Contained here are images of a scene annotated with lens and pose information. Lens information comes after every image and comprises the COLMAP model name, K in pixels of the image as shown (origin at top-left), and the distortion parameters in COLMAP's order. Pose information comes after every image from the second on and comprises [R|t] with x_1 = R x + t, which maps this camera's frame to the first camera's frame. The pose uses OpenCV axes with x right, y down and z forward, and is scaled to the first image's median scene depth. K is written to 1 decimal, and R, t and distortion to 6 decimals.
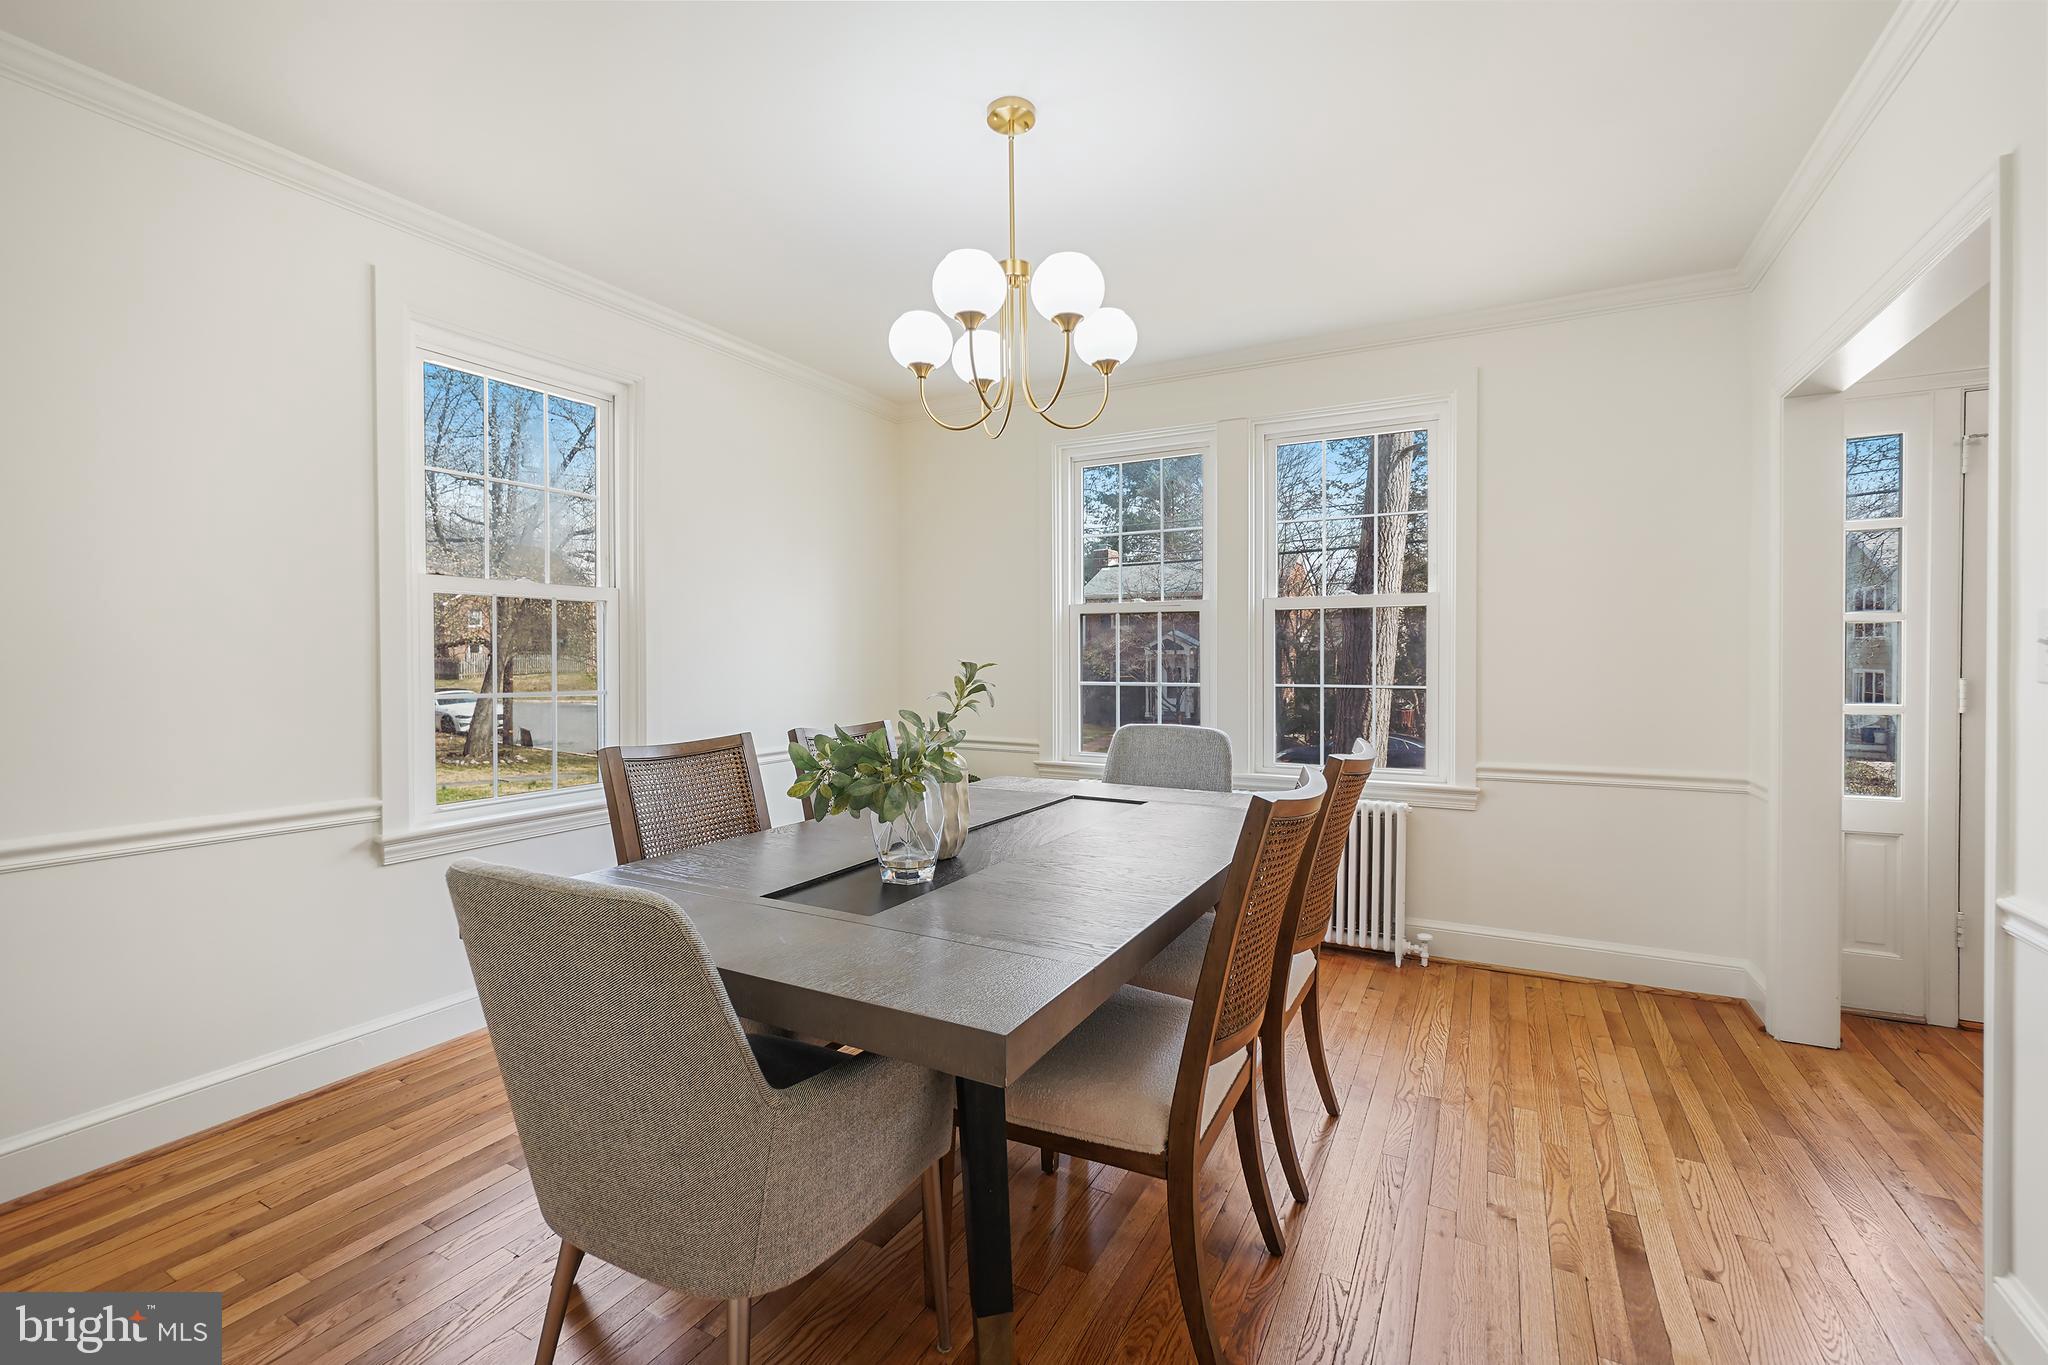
lens RADIAL K [[903.7, 0, 1032.9], [0, 903.7, 666.2], [0, 0, 1]] dist [-0.003346, 0.004074]
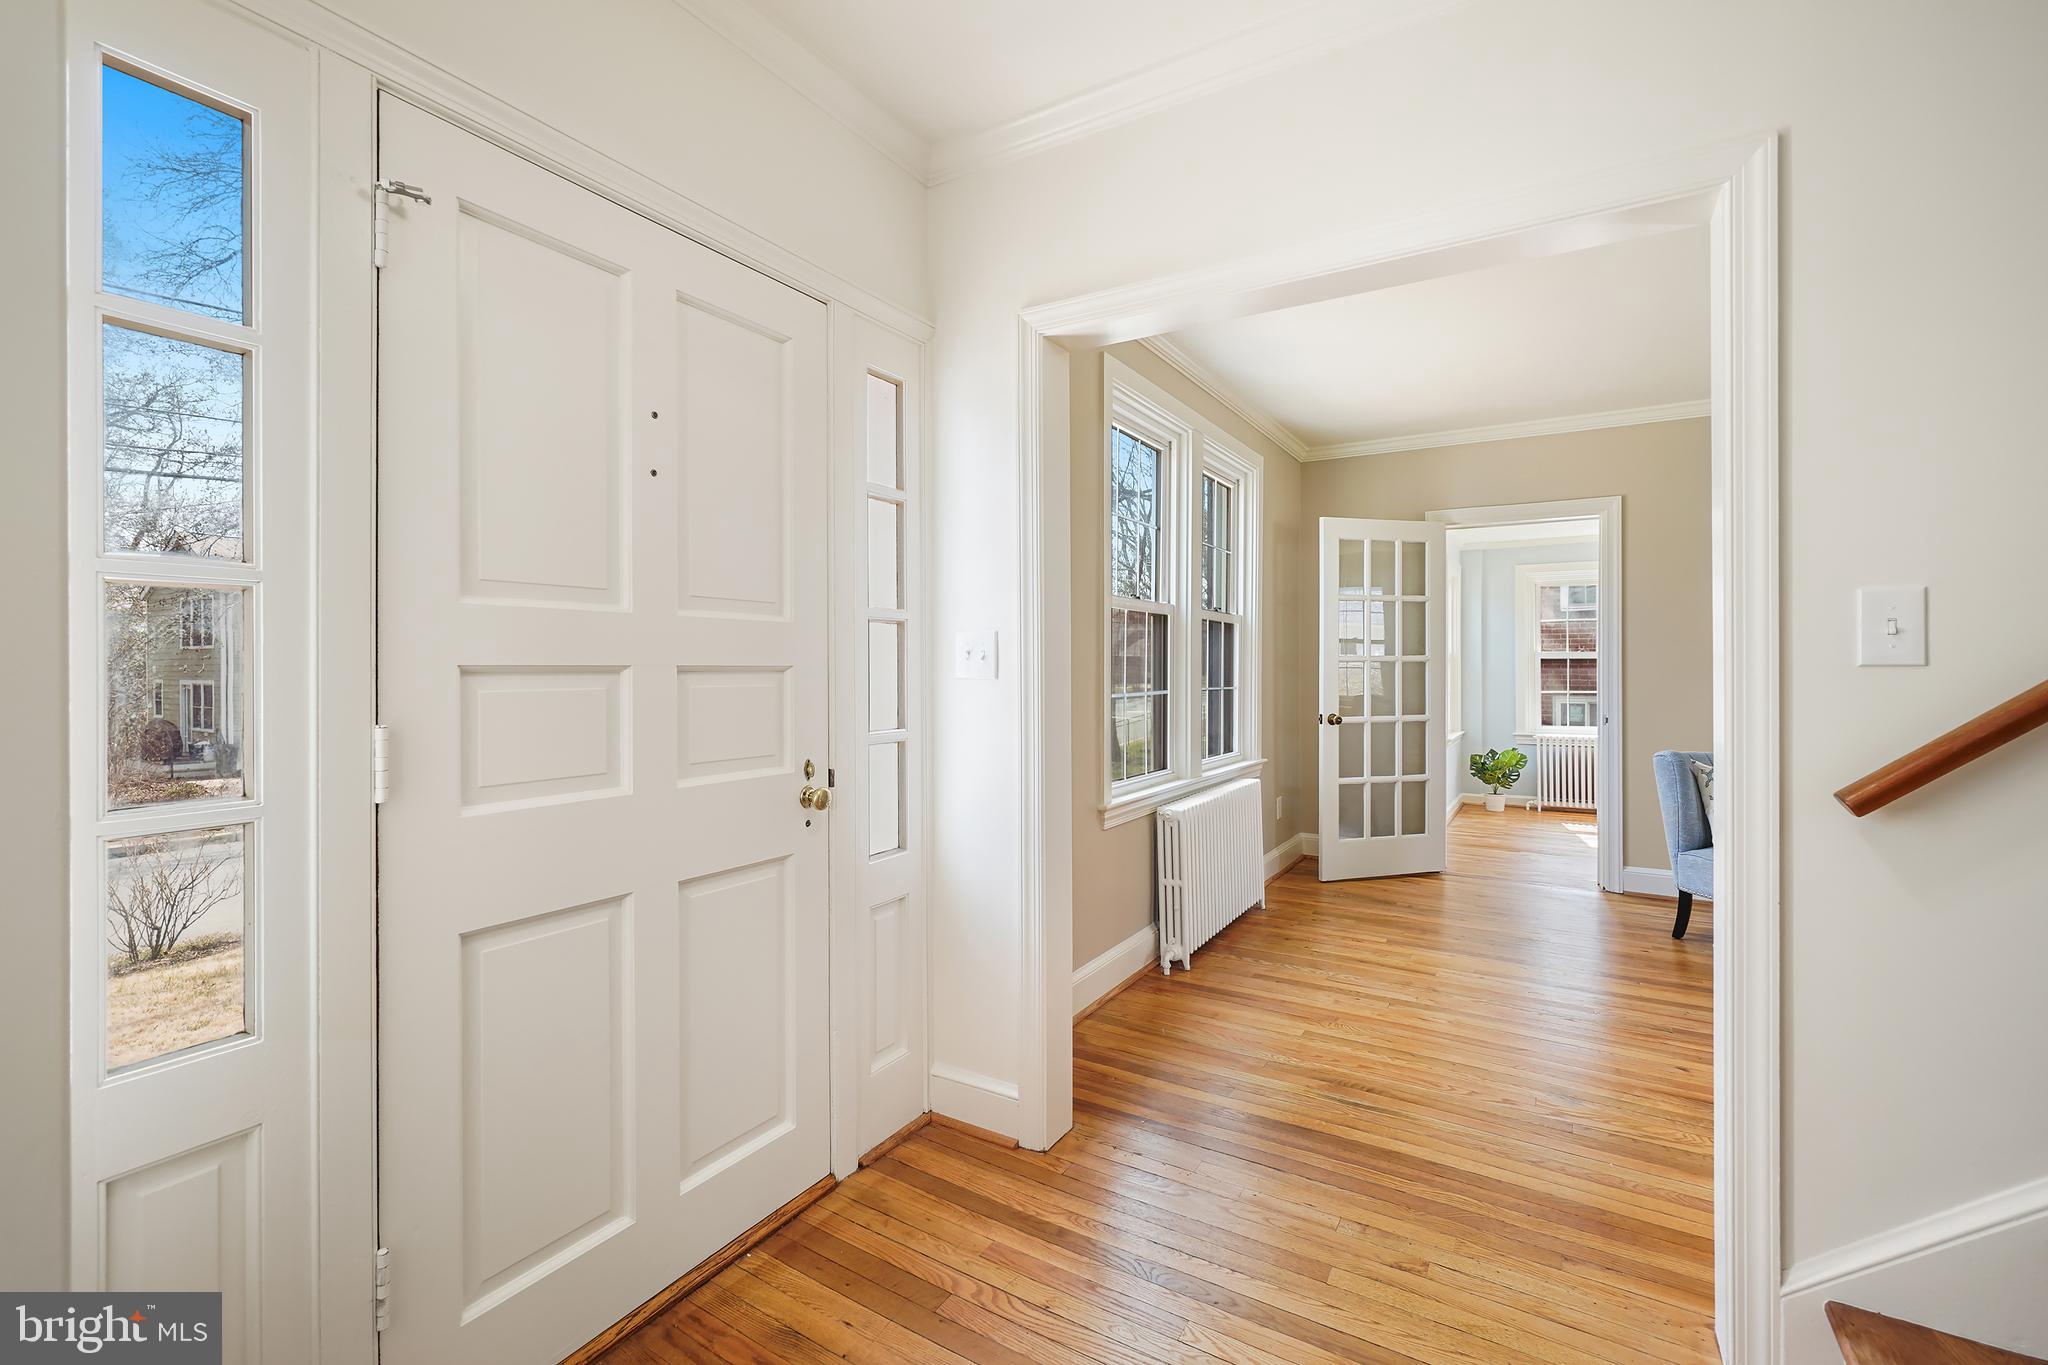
lens RADIAL K [[903.7, 0, 1049.0], [0, 903.7, 651.7], [0, 0, 1]] dist [-0.003346, 0.004074]
pose [[0.069280, 0.006040, 0.997579, 0.129232], [0.019730, 0.999778, -0.007423, -0.002870], [-0.997402, 0.020197, 0.069146, 0.136569]]
